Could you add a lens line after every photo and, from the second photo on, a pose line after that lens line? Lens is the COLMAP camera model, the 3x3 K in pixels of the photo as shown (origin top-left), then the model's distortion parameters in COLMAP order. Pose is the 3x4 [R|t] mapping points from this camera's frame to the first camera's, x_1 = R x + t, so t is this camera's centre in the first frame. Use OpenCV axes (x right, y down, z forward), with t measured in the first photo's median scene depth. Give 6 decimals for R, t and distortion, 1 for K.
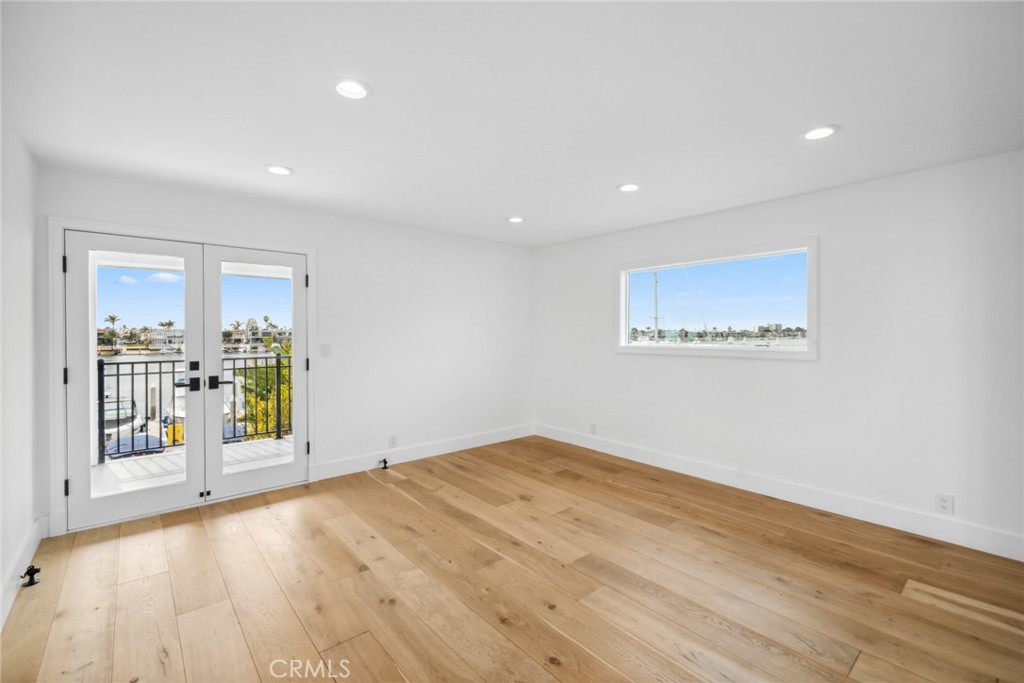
lens RADIAL K [[444.9, 0, 509.7], [0, 444.9, 338.9], [0, 0, 1]] dist [0.000964, 0.000360]
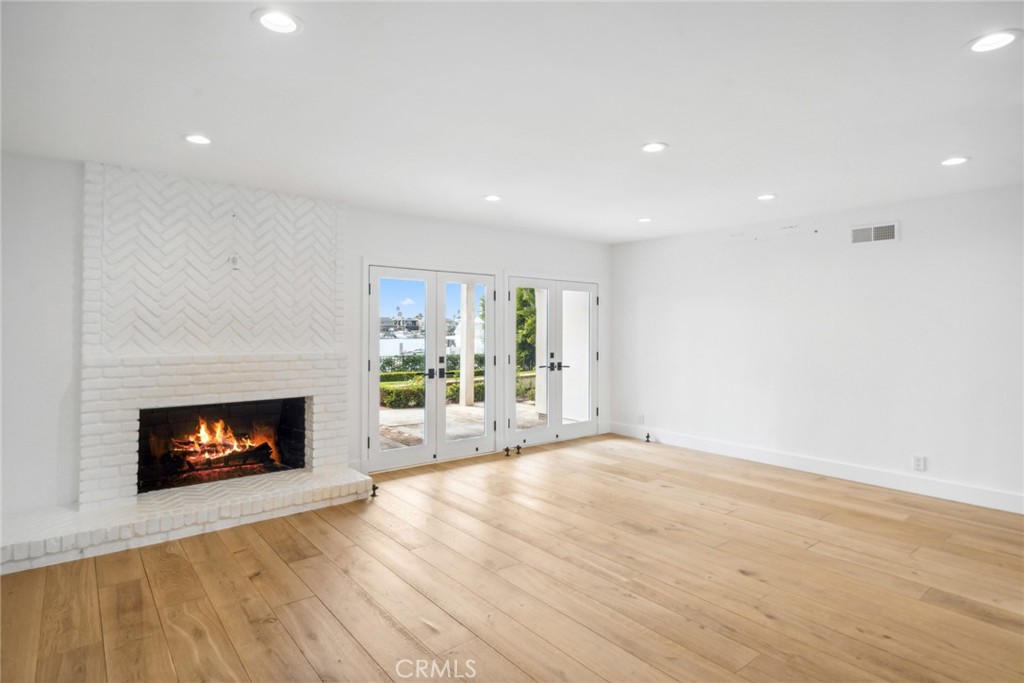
lens RADIAL K [[536.2, 0, 514.6], [0, 536.2, 342.9], [0, 0, 1]] dist [-0.013331, -0.000037]
pose [[0.999374, 0.016608, -0.031244, -0.119954], [-0.015817, 0.999552, 0.025390, -0.004934], [0.031651, -0.024880, 0.999189, -0.144522]]
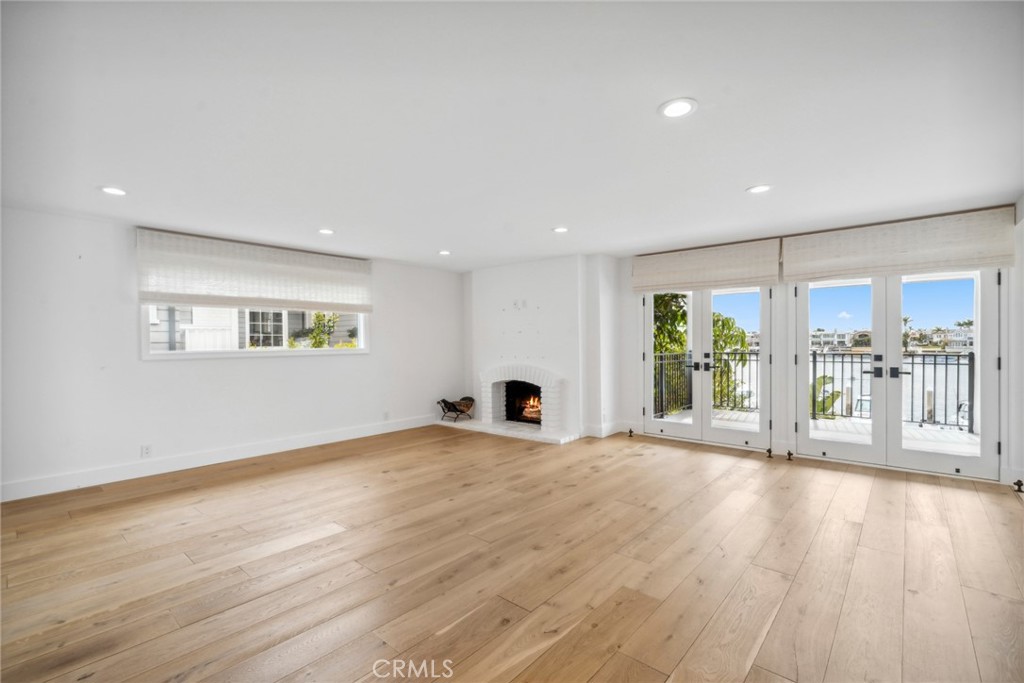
lens RADIAL K [[444.9, 0, 513.5], [0, 444.9, 339.5], [0, 0, 1]] dist [0.000964, 0.000360]
pose [[0.117900, 0.000070, -0.993025, 0.065969], [-0.001923, 0.999998, -0.000158, 0.001542], [0.993024, 0.001928, 0.117900, -0.028117]]
